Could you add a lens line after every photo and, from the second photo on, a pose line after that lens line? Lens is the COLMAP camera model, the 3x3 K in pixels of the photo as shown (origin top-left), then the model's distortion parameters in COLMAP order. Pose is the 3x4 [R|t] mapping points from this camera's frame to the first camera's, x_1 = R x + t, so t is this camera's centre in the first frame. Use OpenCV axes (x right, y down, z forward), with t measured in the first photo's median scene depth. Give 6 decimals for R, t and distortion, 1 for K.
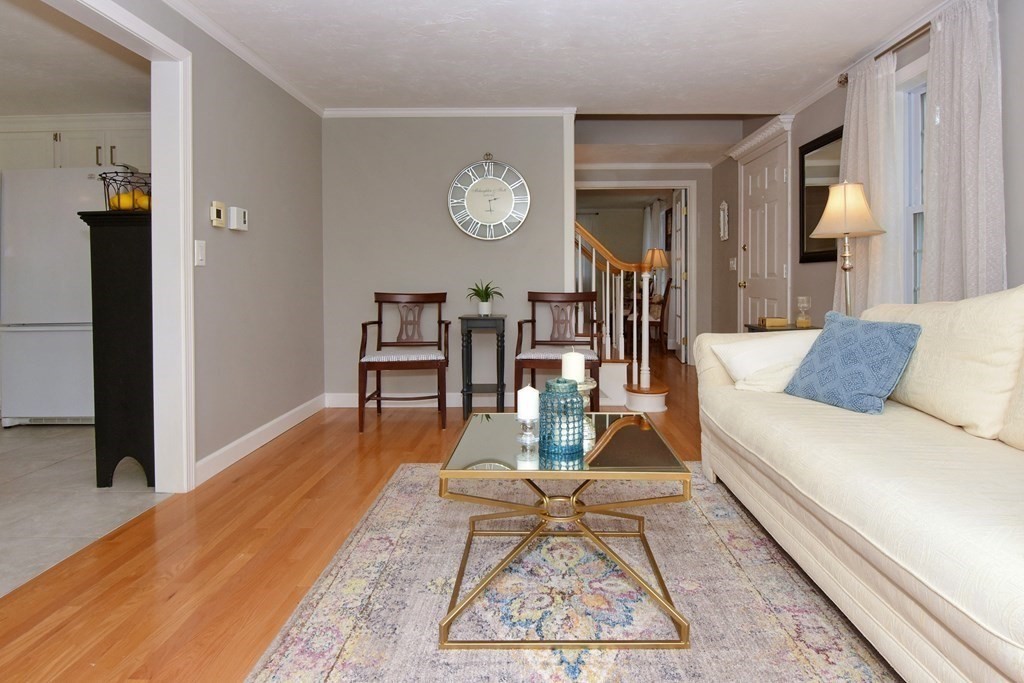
lens RADIAL K [[541.0, 0, 524.4], [0, 541.0, 314.4], [0, 0, 1]] dist [0.043932, -0.044016]
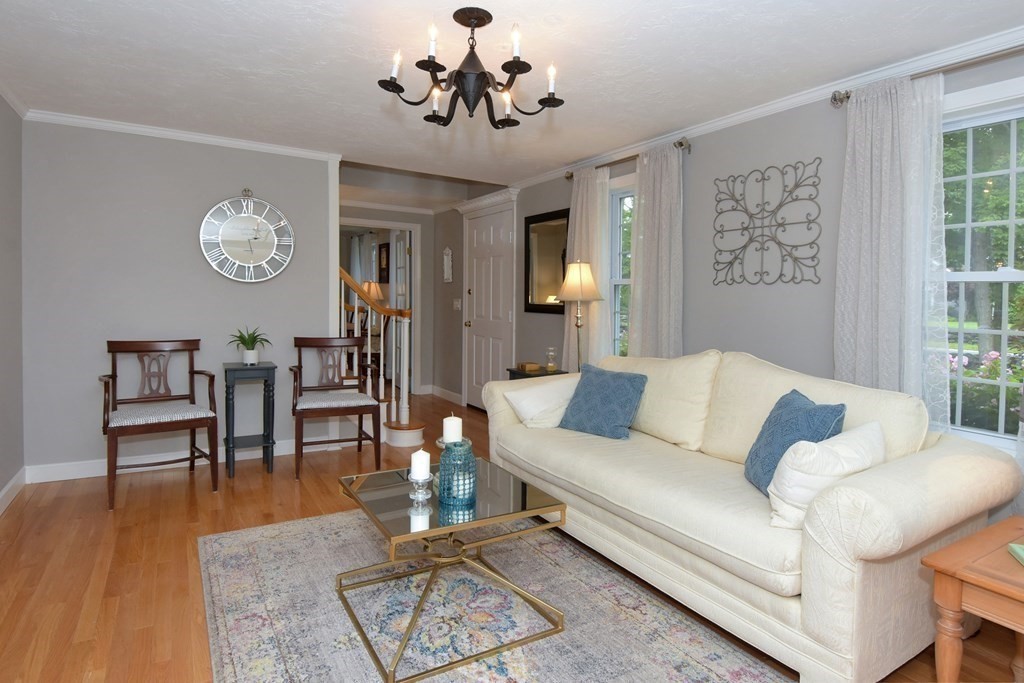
lens RADIAL K [[558.2, 0, 478.5], [0, 558.2, 347.7], [0, 0, 1]] dist [0.002193, -0.000907]
pose [[0.867059, -0.022143, 0.497713, -0.381671], [0.006731, 0.999441, 0.032739, -0.099686], [-0.498160, -0.025037, 0.866724, -0.063163]]
